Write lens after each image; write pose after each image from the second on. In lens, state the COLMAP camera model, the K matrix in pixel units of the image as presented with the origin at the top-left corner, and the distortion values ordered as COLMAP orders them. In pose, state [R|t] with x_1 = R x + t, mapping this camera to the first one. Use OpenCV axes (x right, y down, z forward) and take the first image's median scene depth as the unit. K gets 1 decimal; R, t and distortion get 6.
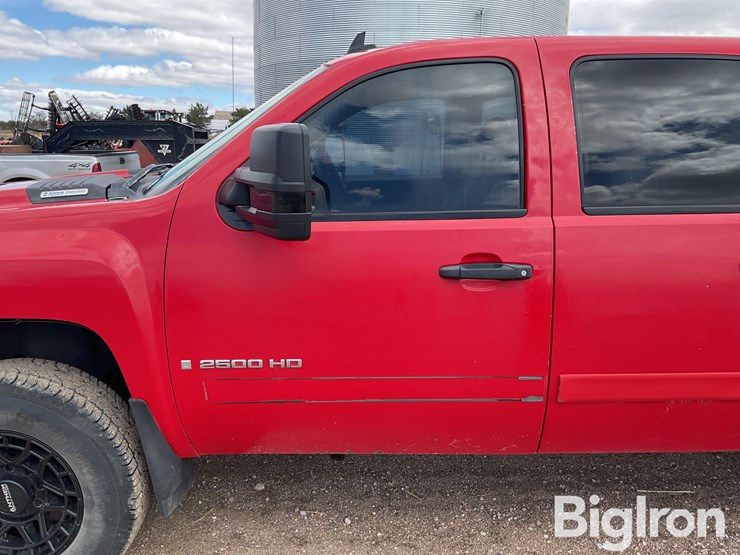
lens RADIAL K [[615.6, 0, 371.3], [0, 615.6, 274.6], [0, 0, 1]] dist [0.055177, -0.123807]
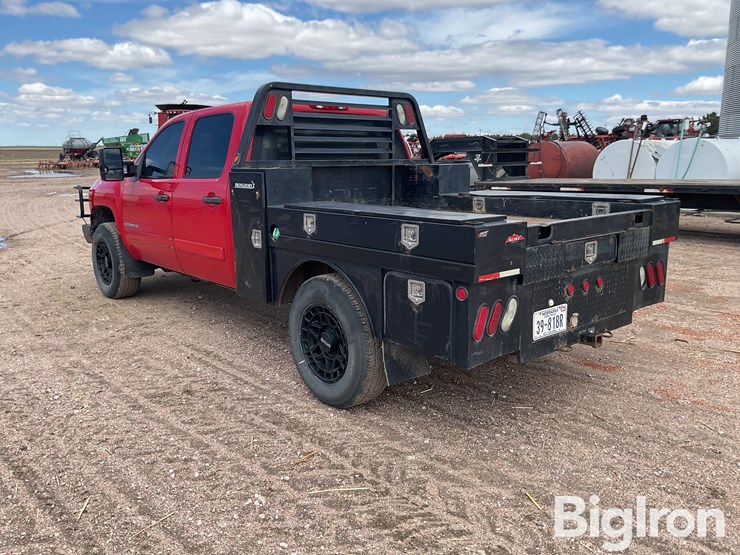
lens RADIAL K [[615.6, 0, 371.3], [0, 615.6, 274.6], [0, 0, 1]] dist [0.055177, -0.123807]
pose [[0.631940, 0.130821, -0.763896, 2.536668], [-0.142783, 0.988431, 0.051156, 0.042051], [0.761751, 0.076744, 0.643308, -0.005363]]
